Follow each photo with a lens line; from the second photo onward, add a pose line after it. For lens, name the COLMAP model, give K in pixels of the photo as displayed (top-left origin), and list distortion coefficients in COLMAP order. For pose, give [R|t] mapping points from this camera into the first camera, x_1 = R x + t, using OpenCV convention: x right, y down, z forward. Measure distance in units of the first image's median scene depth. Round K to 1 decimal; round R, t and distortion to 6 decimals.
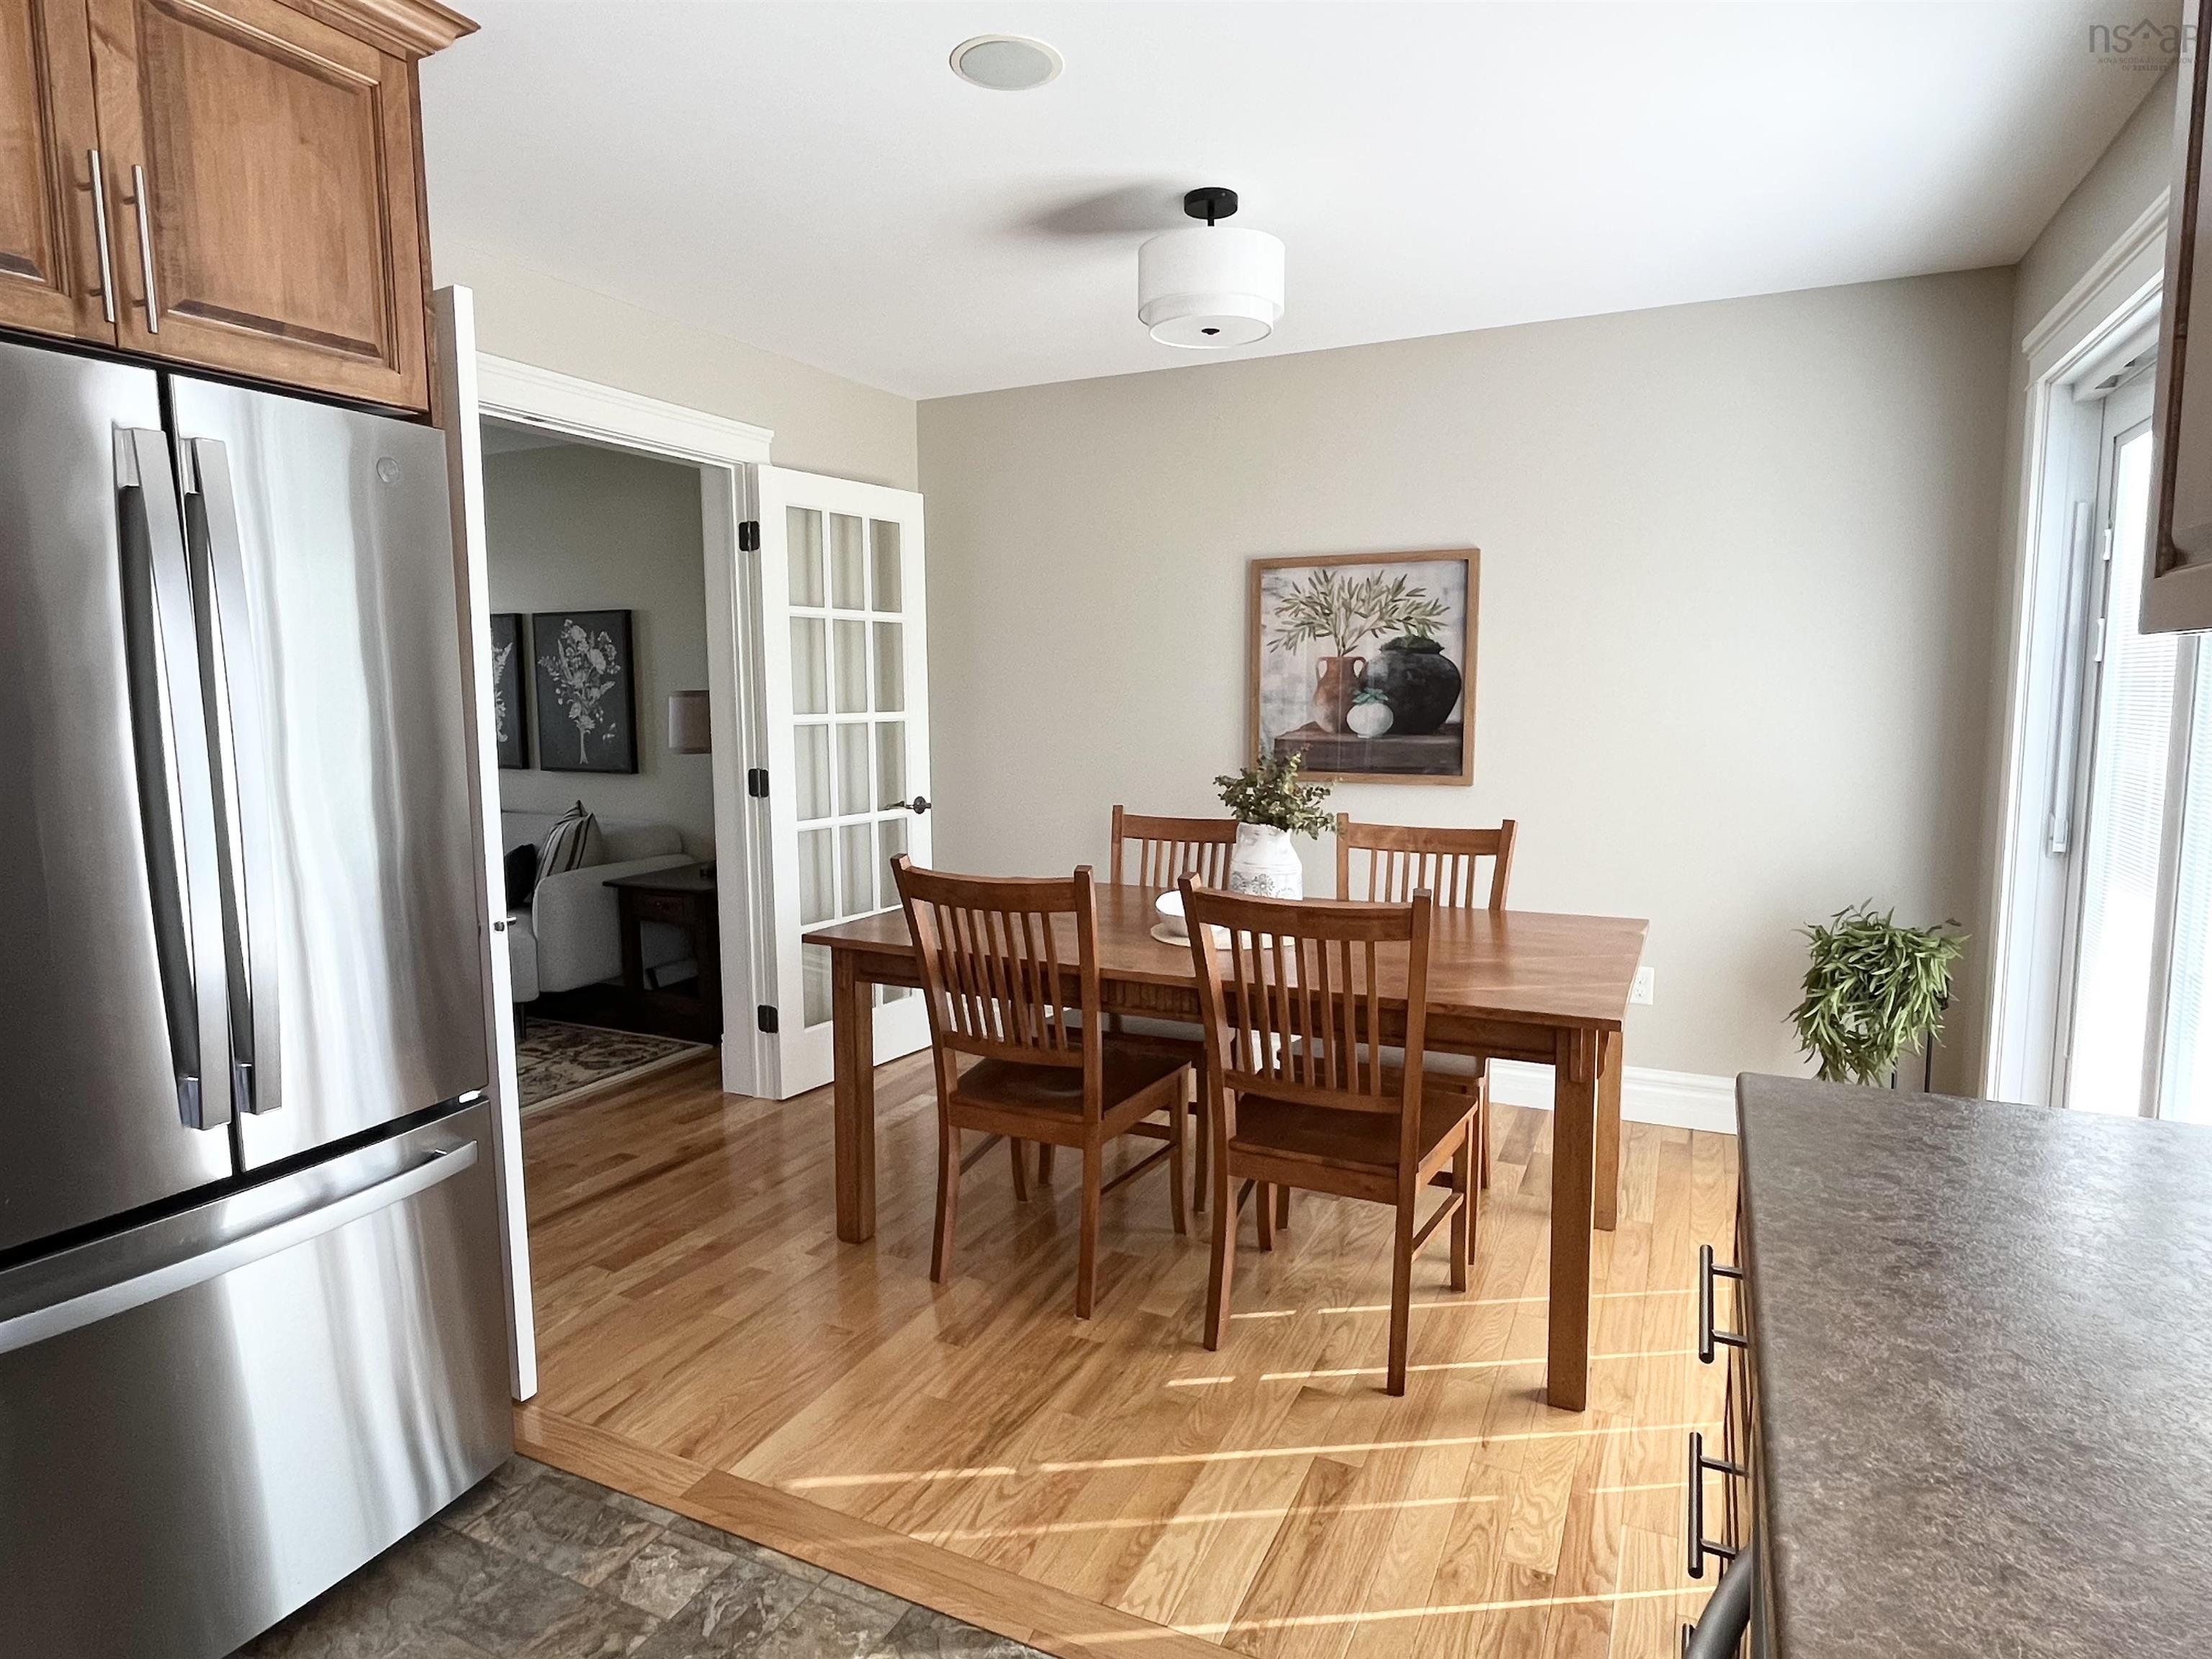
lens RADIAL K [[1235.7, 0, 1112.9], [0, 1235.7, 826.3], [0, 0, 1]] dist [0.004451, -0.003730]
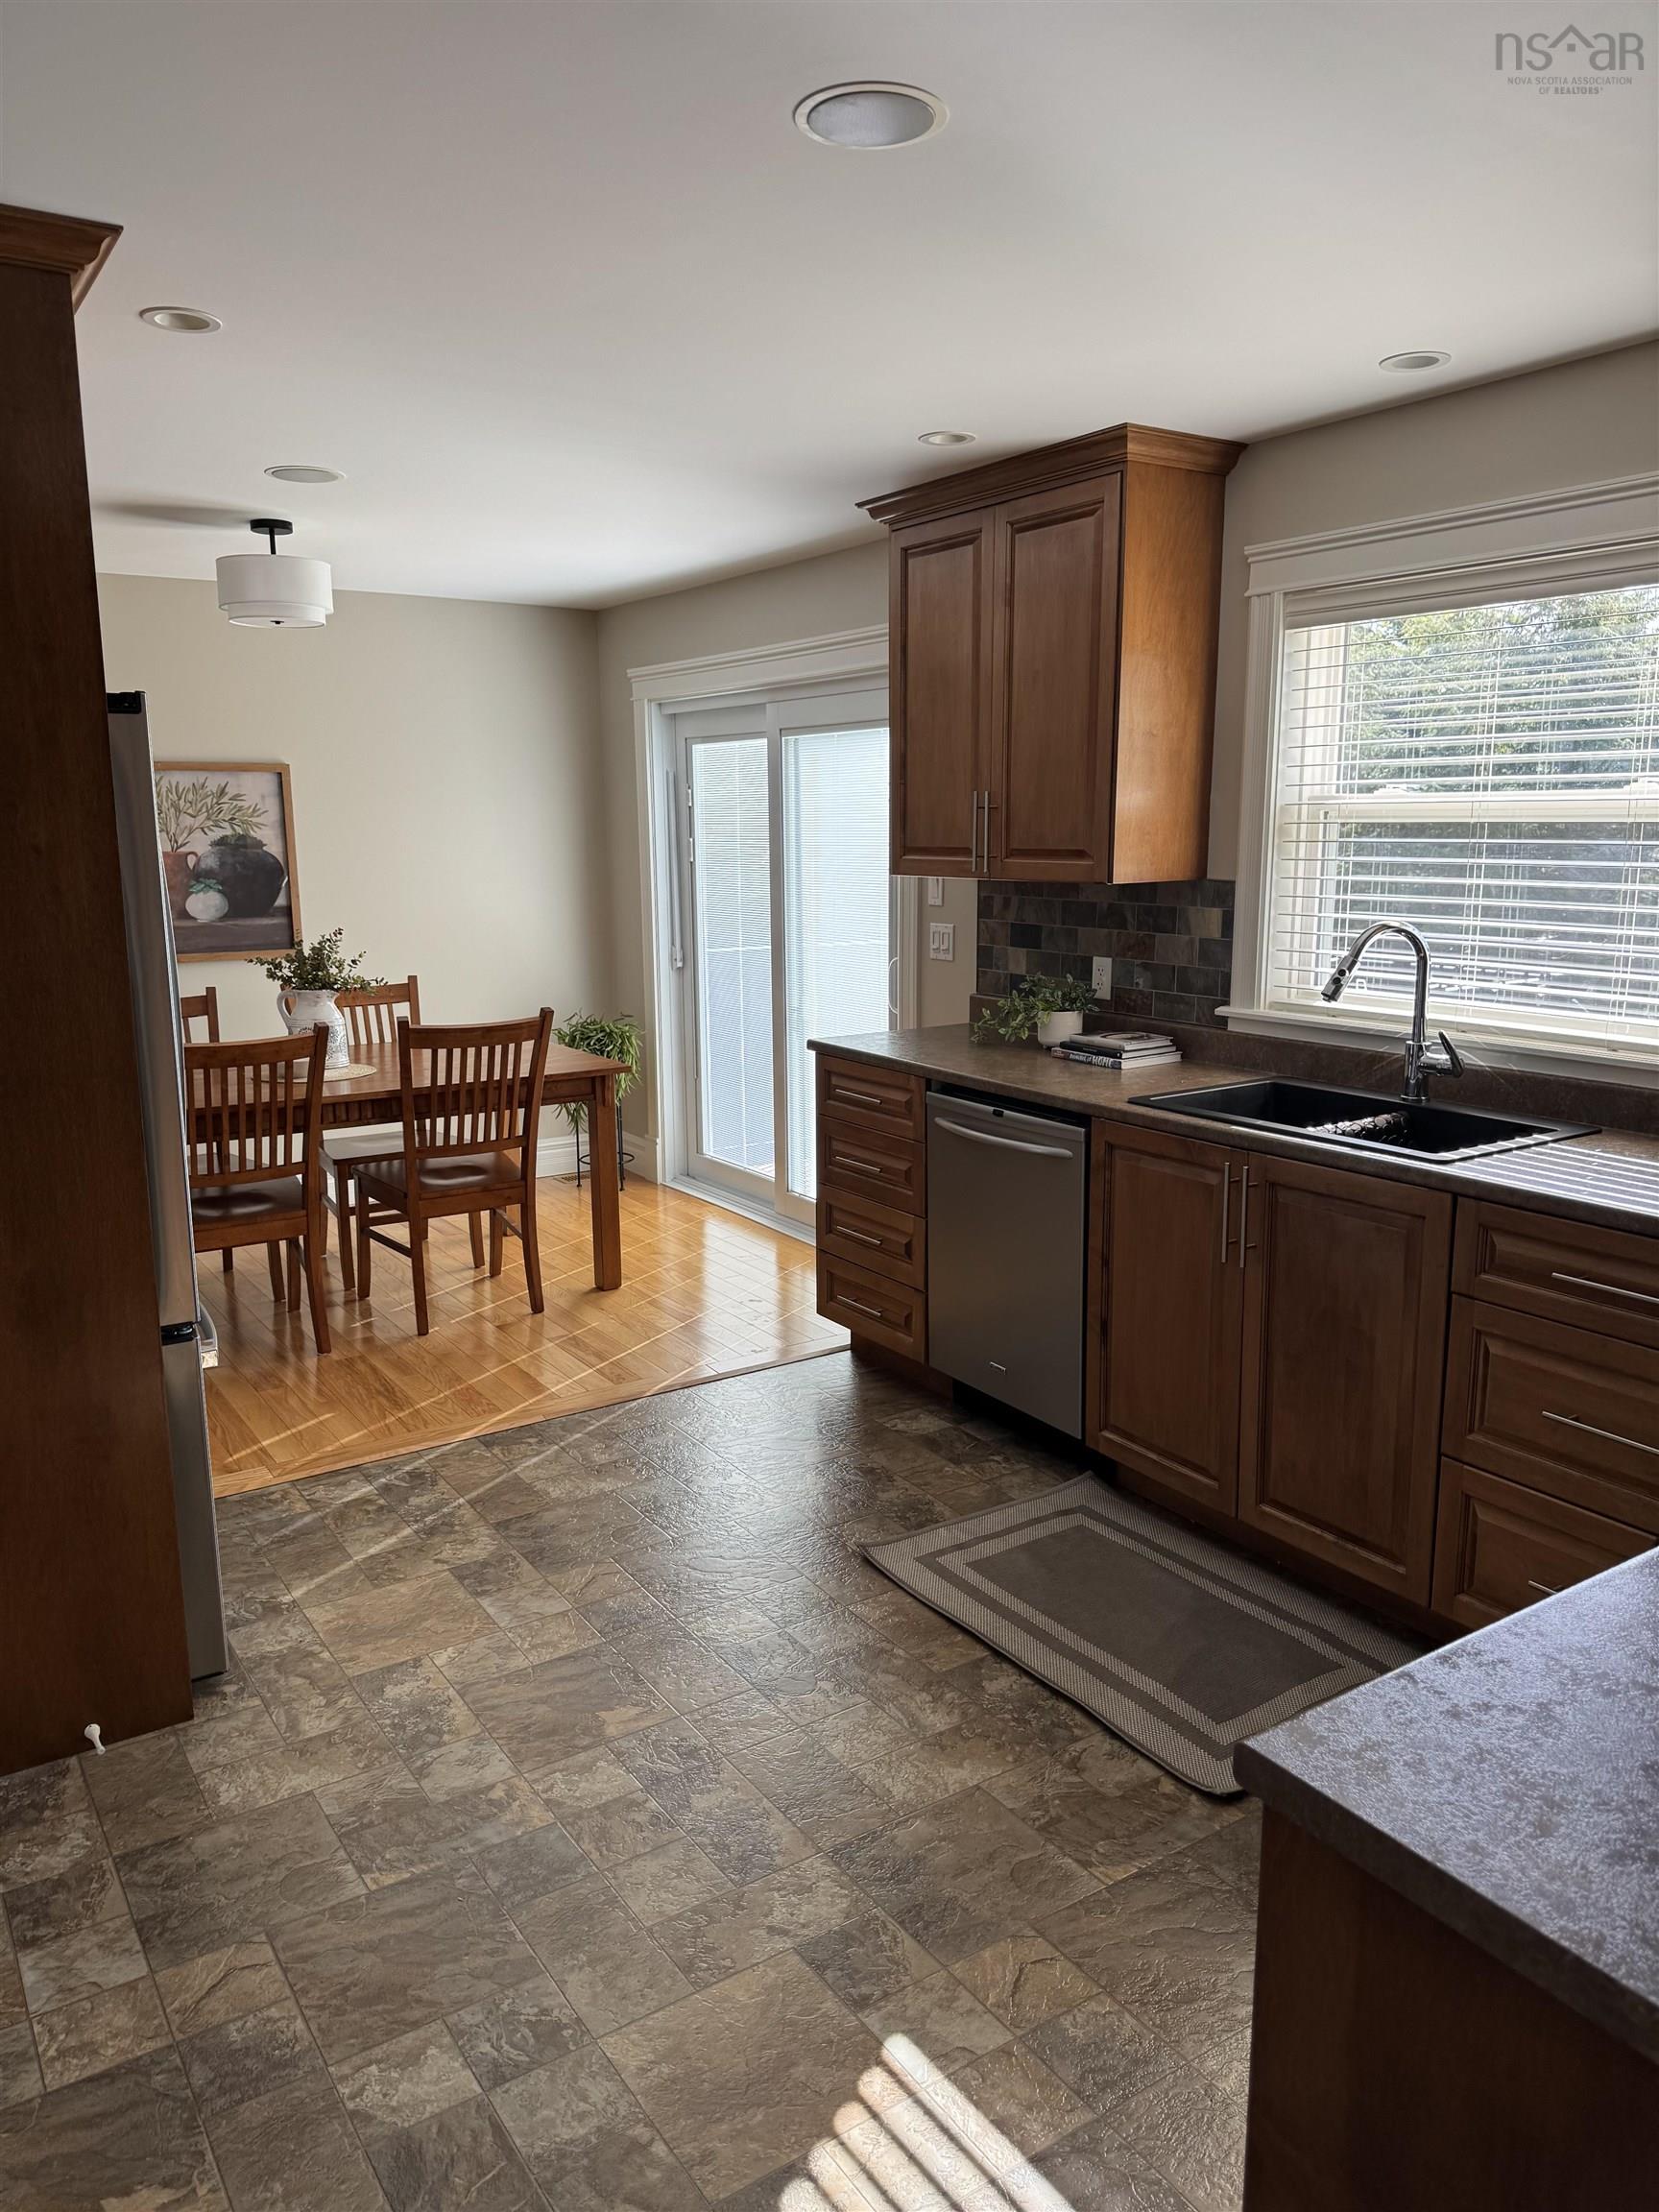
lens RADIAL K [[1533.6, 0, 821.1], [0, 1533.6, 1125.6], [0, 0, 1]] dist [0.056316, -0.075668]
pose [[0.514306, -0.165707, 0.841445, -0.759526], [0.097409, 0.986093, 0.134654, -0.022265], [-0.852057, 0.012711, 0.523295, -0.252600]]
